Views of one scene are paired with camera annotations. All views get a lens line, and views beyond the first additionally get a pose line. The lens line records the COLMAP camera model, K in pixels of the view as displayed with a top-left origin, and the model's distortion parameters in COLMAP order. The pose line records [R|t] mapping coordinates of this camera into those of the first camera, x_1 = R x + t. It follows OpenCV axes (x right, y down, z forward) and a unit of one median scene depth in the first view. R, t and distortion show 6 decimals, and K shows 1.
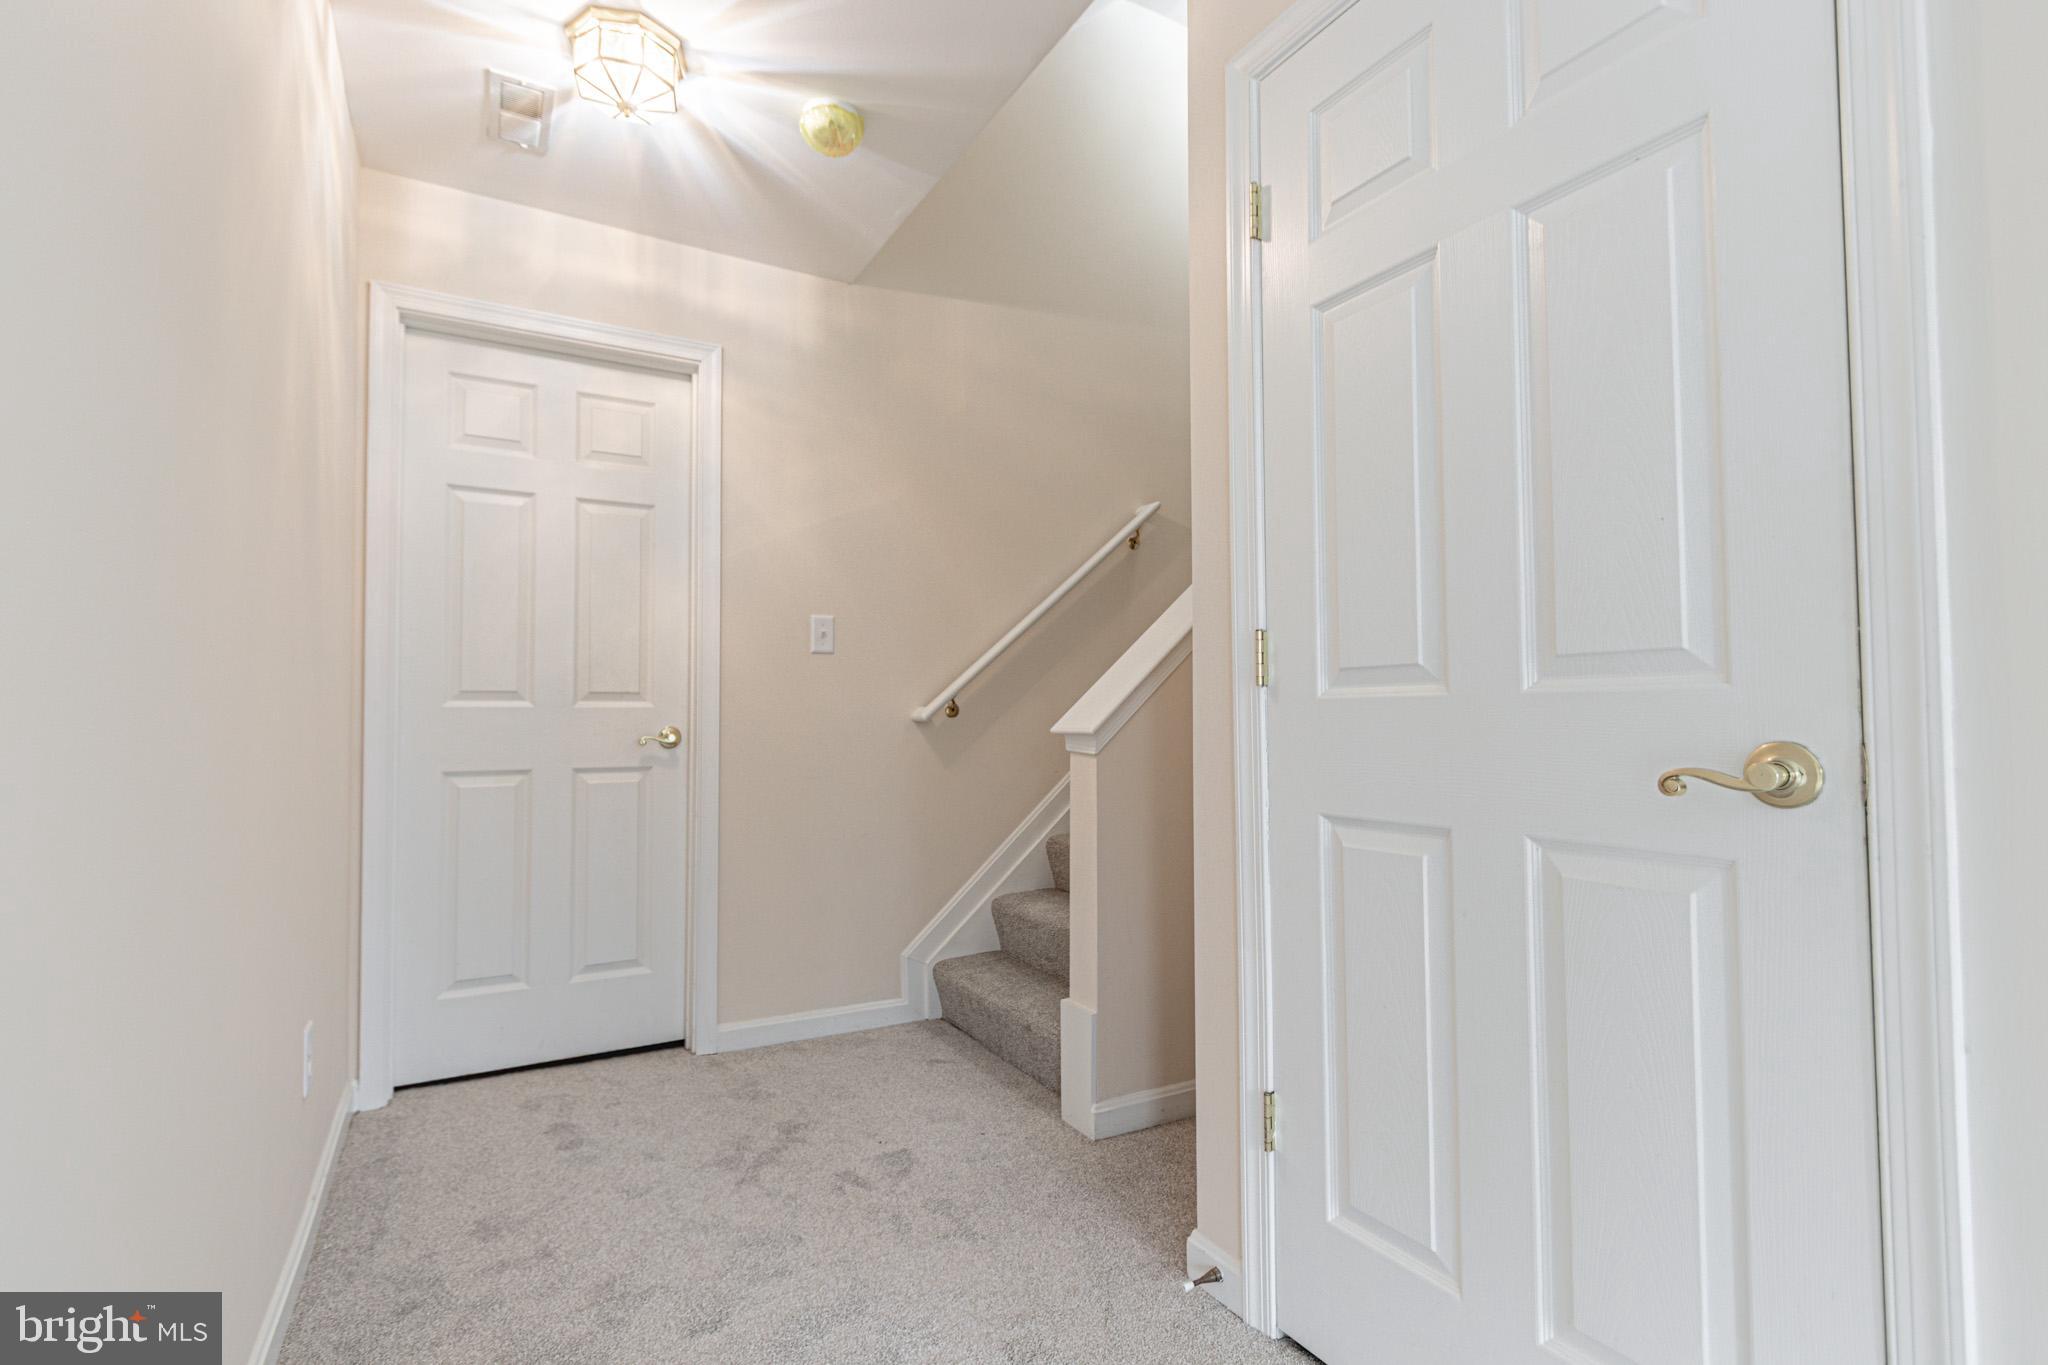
lens RADIAL K [[956.0, 0, 1021.3], [0, 956.0, 688.3], [0, 0, 1]] dist [0.003859, 0.000000]
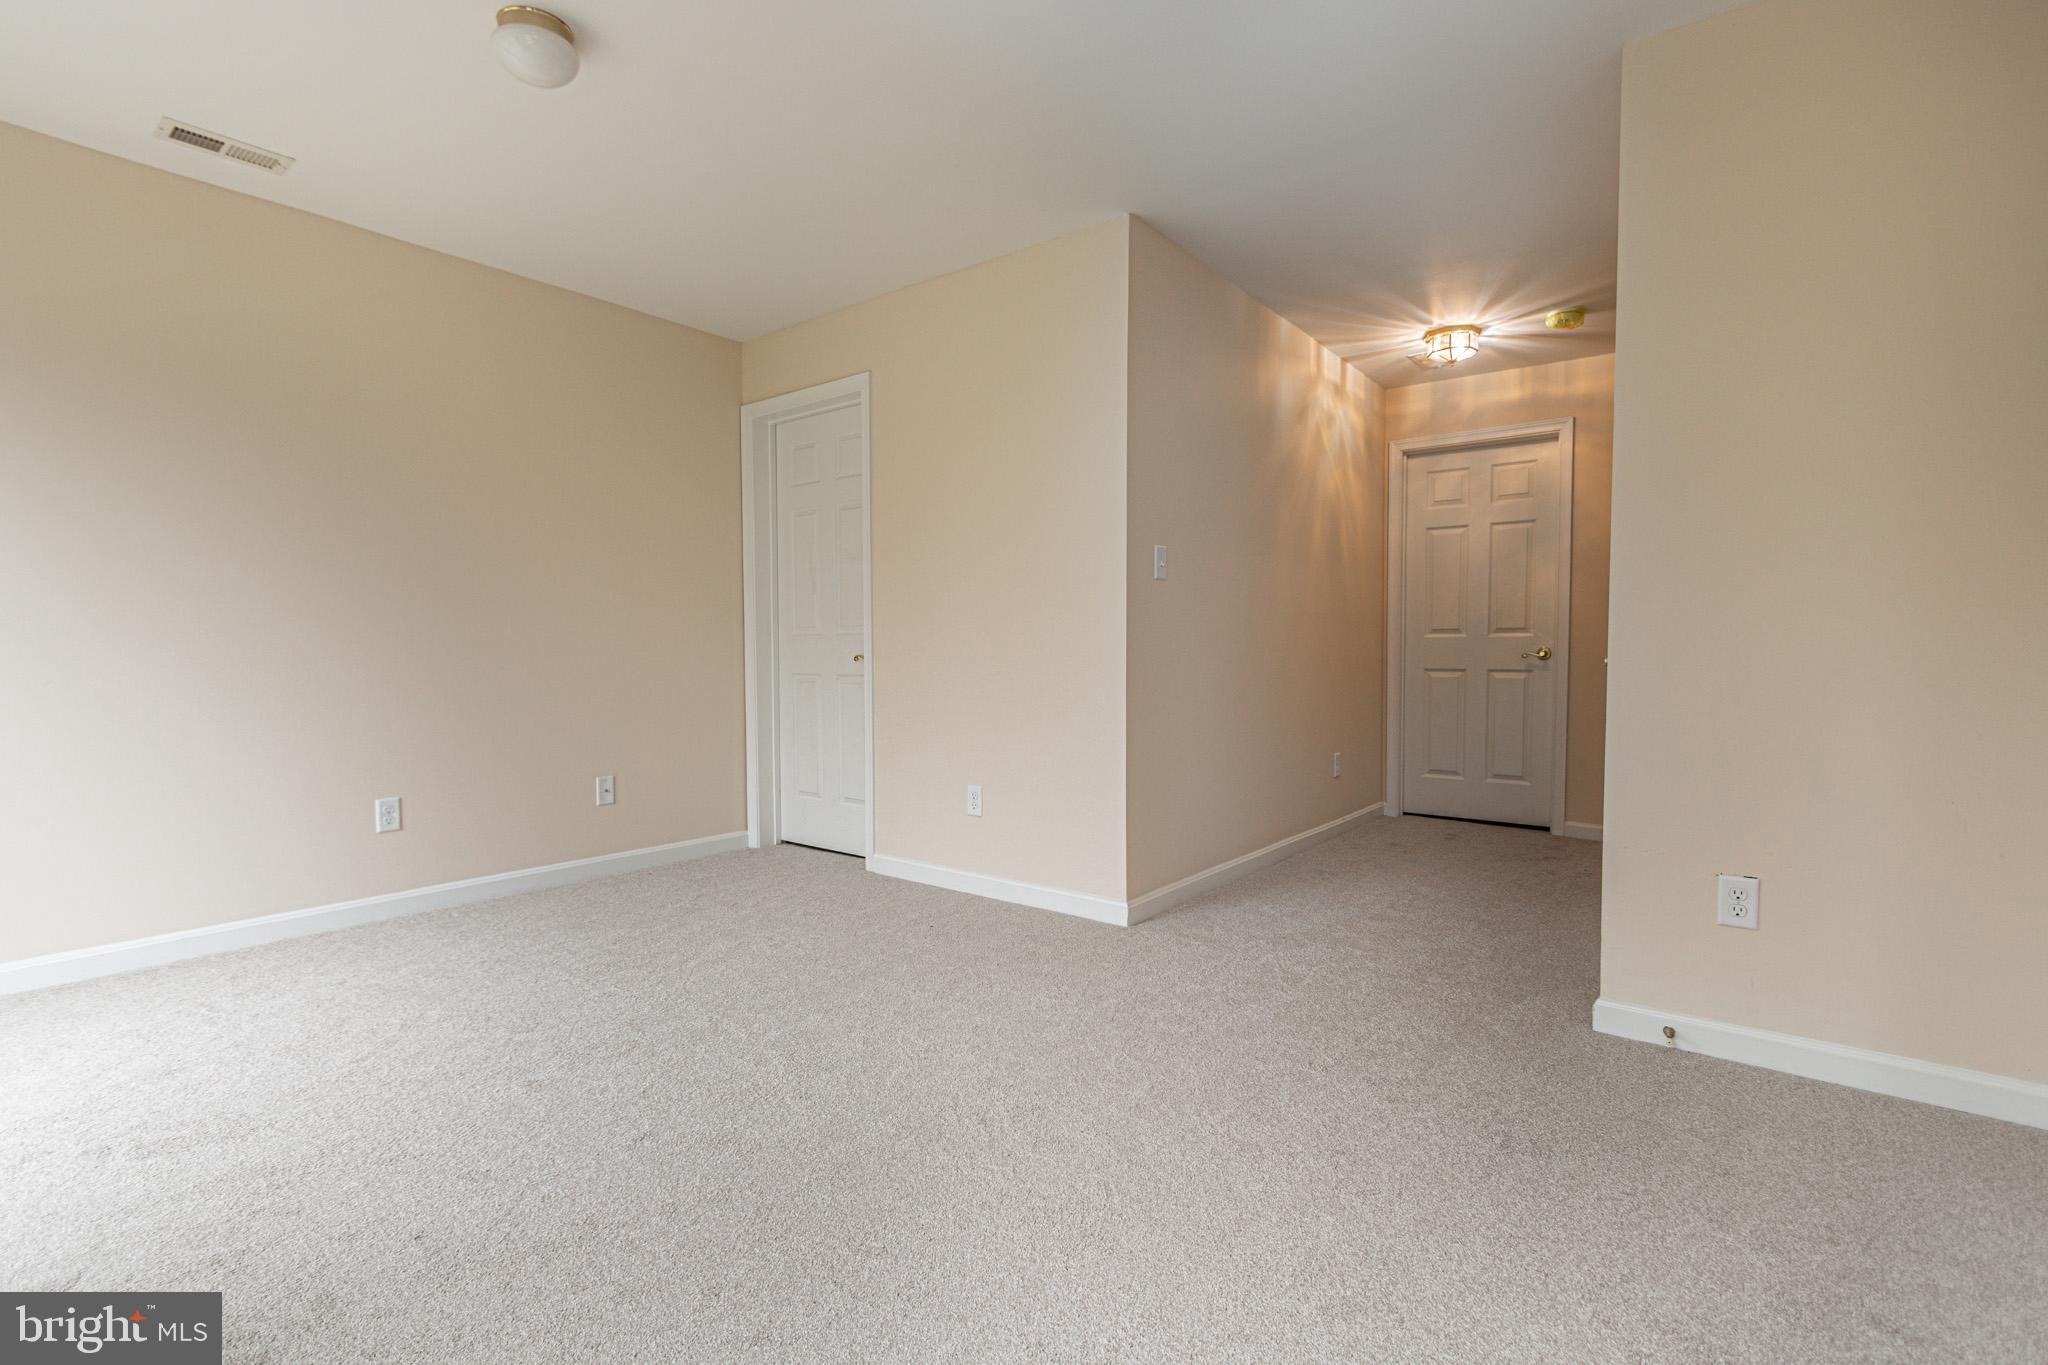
lens RADIAL K [[956.0, 0, 1019.6], [0, 956.0, 669.3], [0, 0, 1]] dist [0.003859, 0.000000]
pose [[0.388656, 0.024321, -0.921062, 0.886641], [0.027385, 0.998905, 0.037932, -0.012334], [0.920976, -0.039966, 0.387564, -0.561924]]
